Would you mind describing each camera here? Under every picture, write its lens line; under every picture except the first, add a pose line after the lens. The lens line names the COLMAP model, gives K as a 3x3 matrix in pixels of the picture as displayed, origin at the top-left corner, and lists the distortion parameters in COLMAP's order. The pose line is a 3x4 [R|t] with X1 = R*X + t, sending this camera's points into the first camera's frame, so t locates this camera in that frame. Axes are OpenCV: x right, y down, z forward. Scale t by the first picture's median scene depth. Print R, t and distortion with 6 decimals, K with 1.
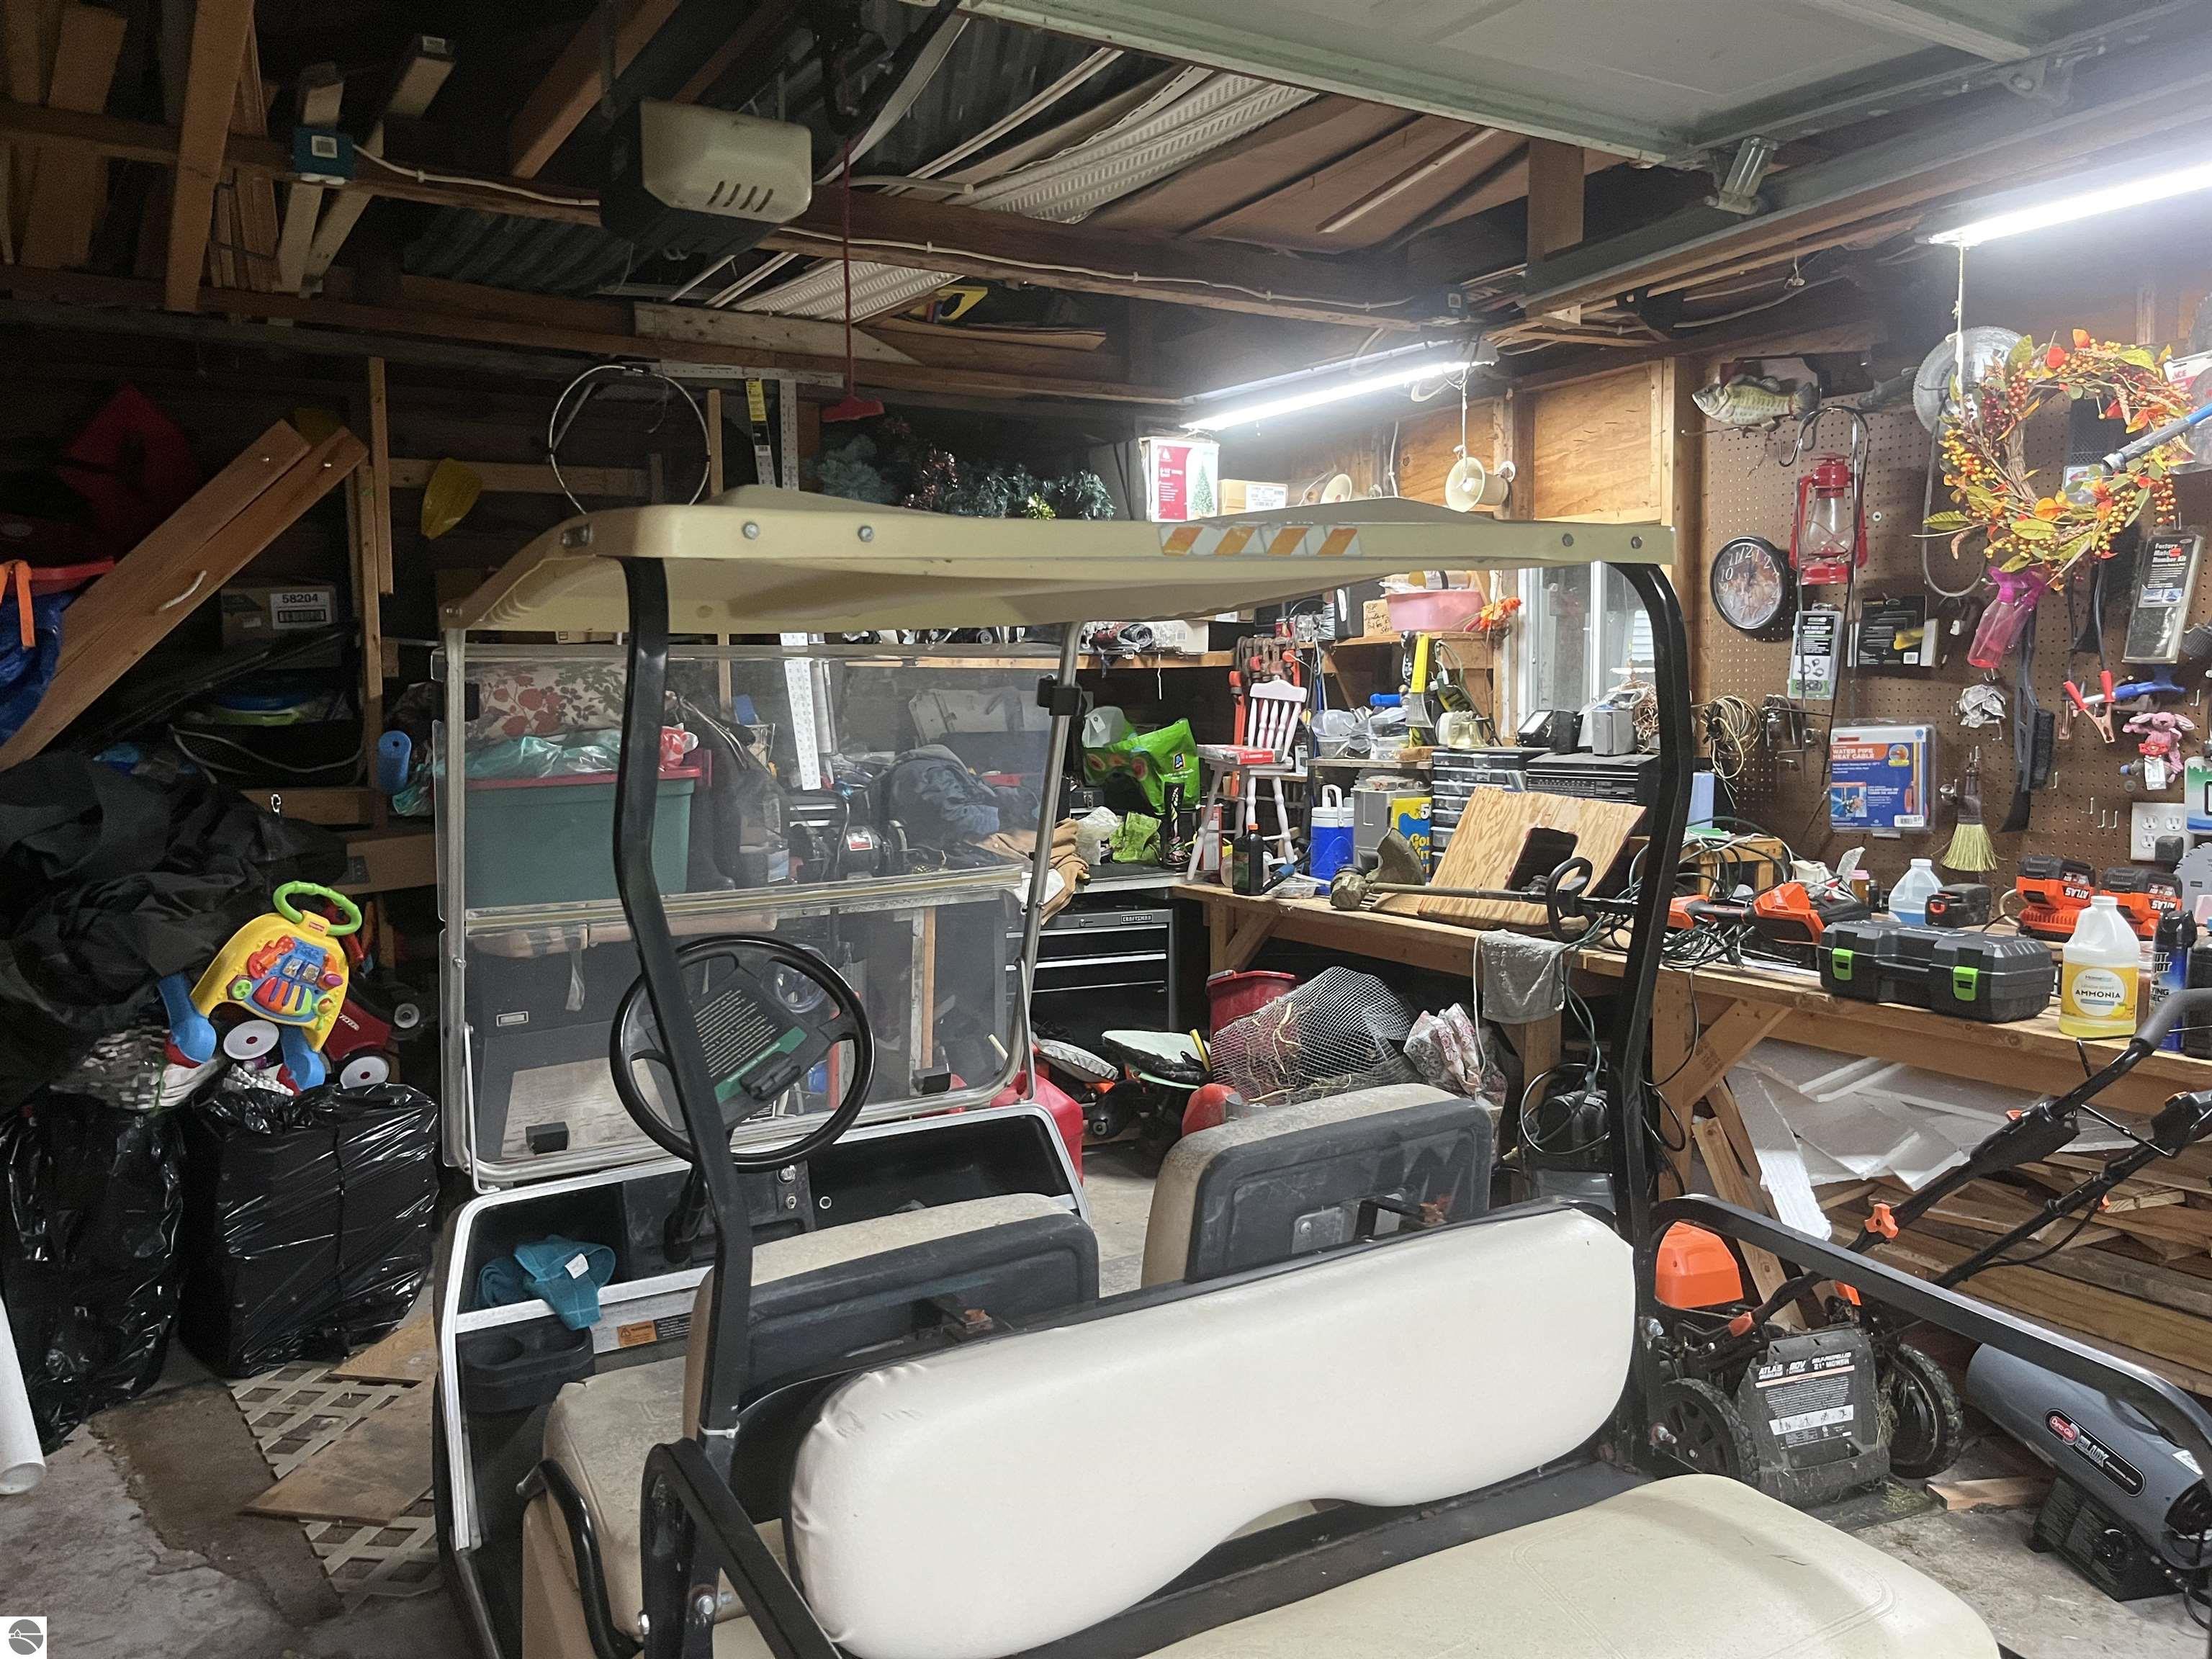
lens RADIAL K [[1682.0, 0, 1104.8], [0, 1682.0, 827.1], [0, 0, 1]] dist [0.033462, -0.070824]
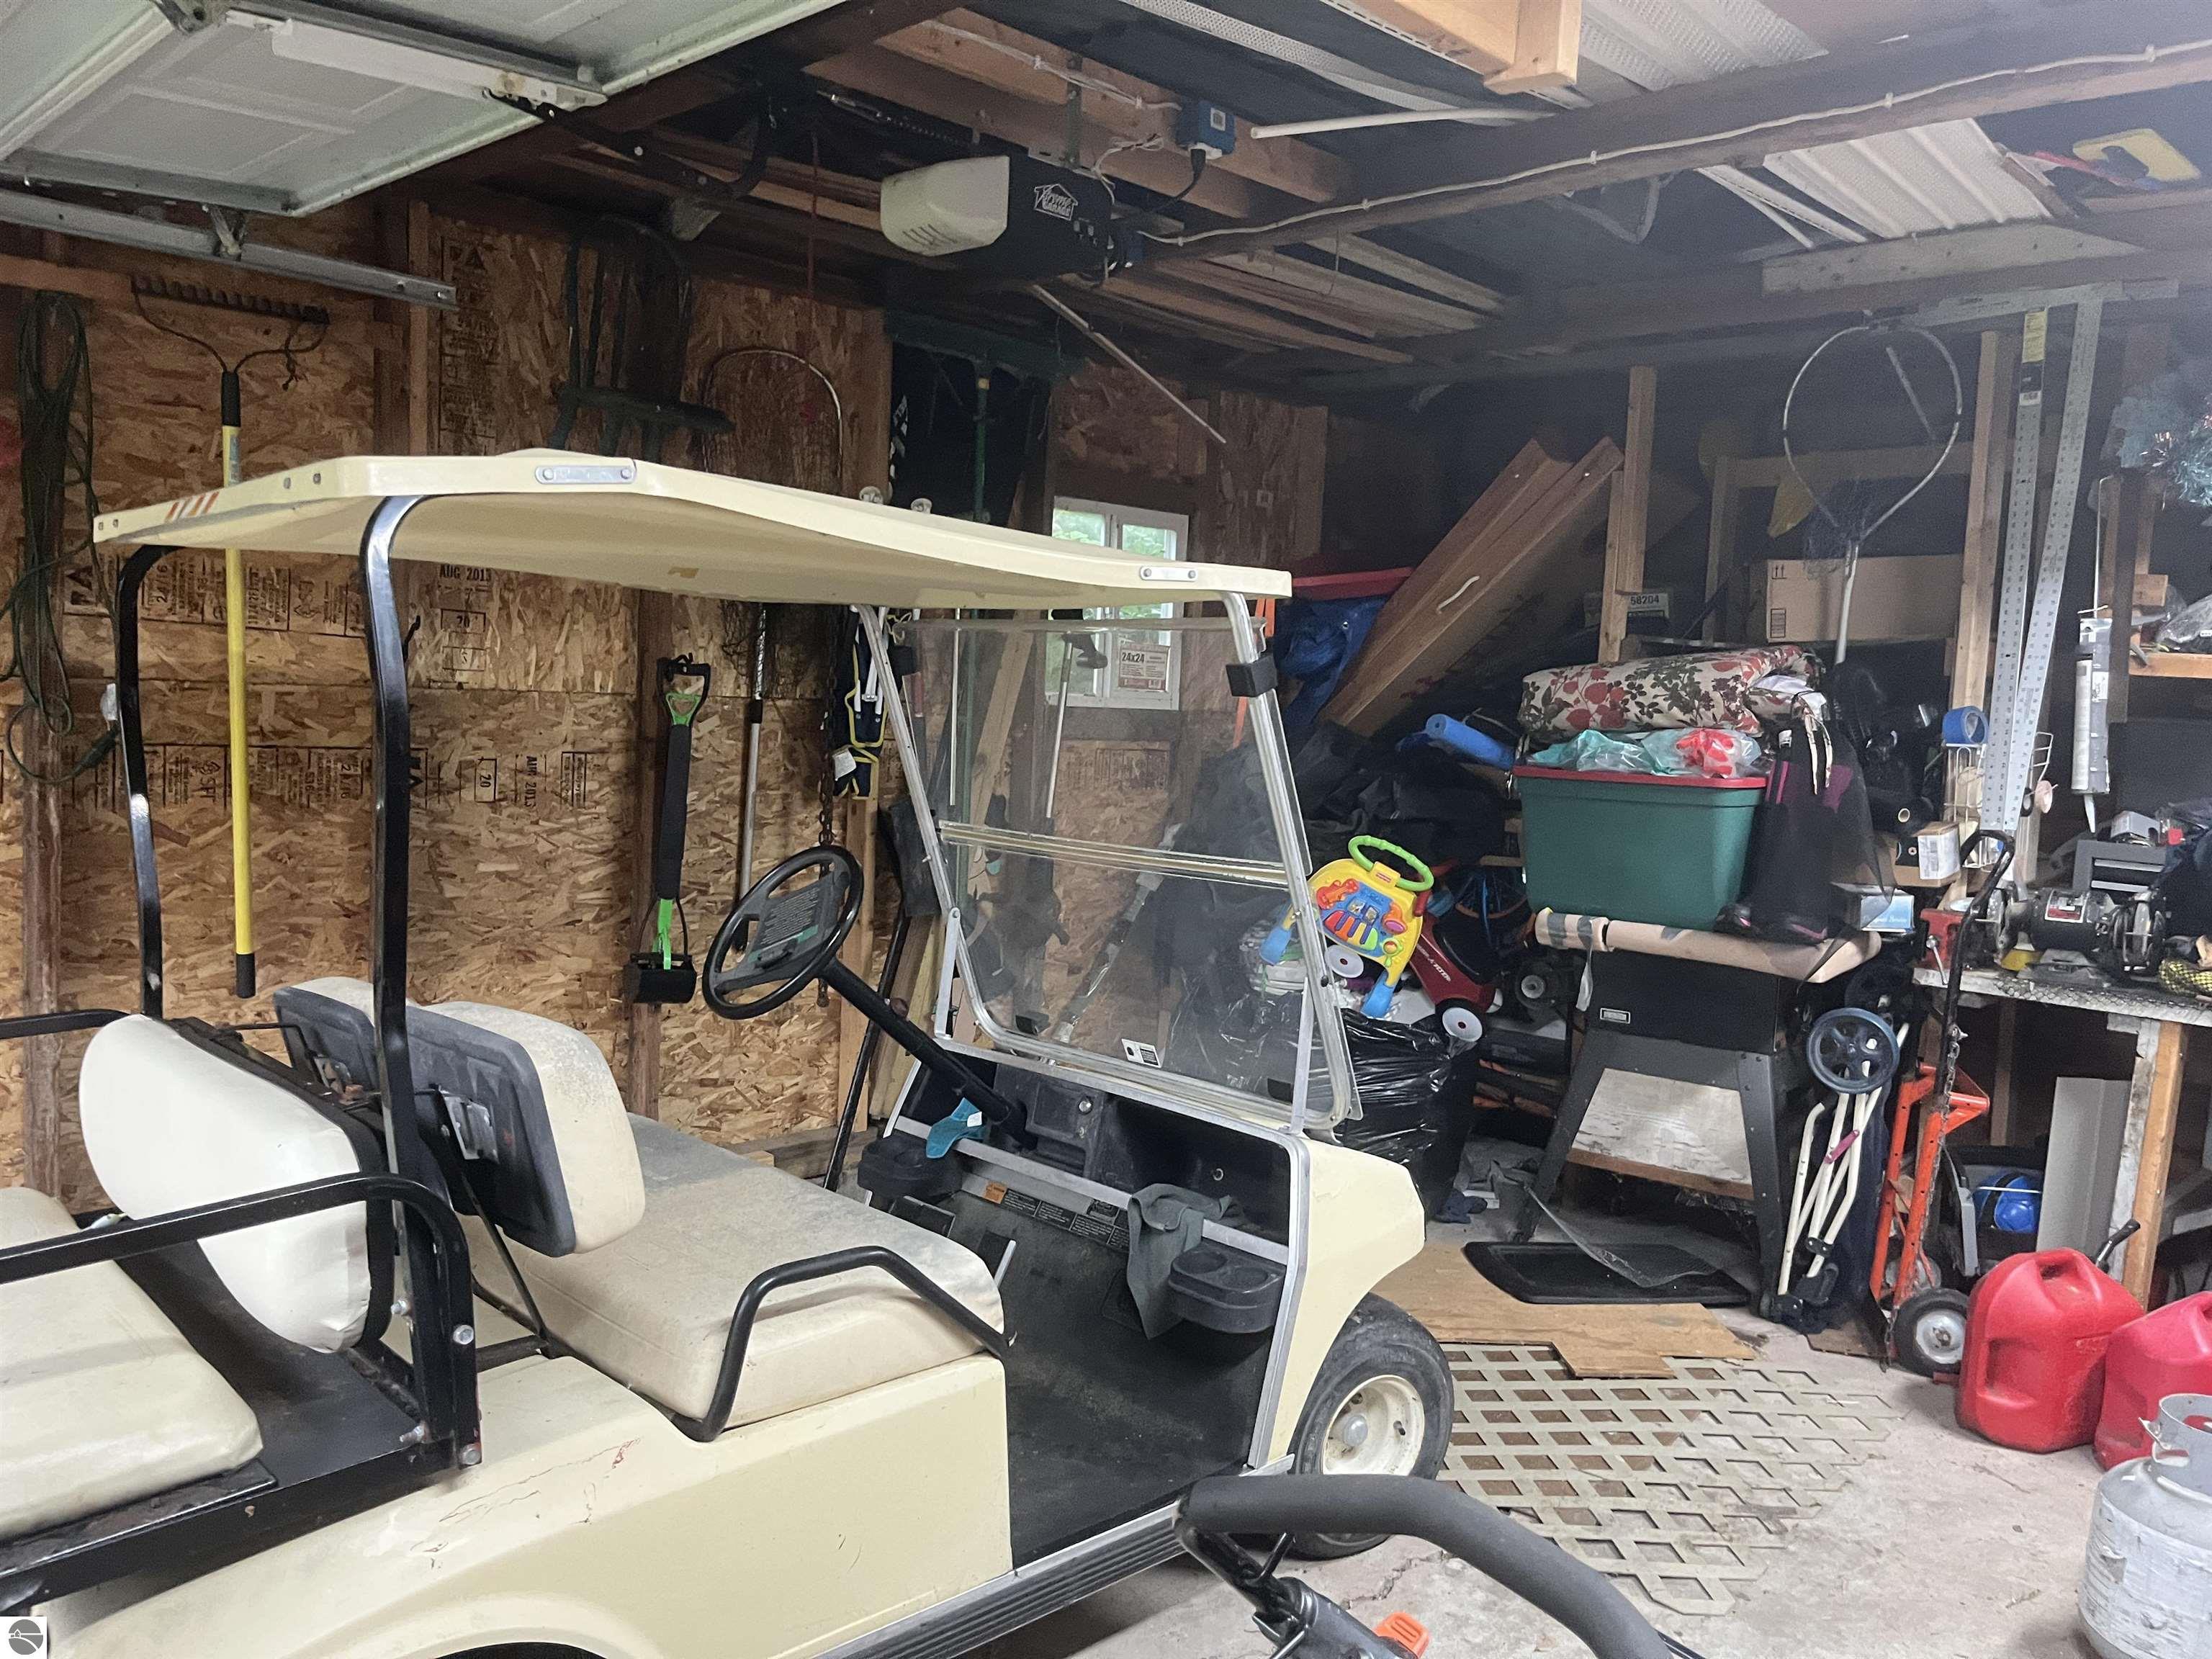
lens RADIAL K [[1682.0, 0, 1102.2], [0, 1682.0, 829.6], [0, 0, 1]] dist [0.033462, -0.070824]
pose [[0.236546, 0.107997, -0.965600, 0.560676], [-0.124800, 0.988949, 0.080036, -0.039237], [0.963572, 0.101574, 0.247409, 0.480677]]
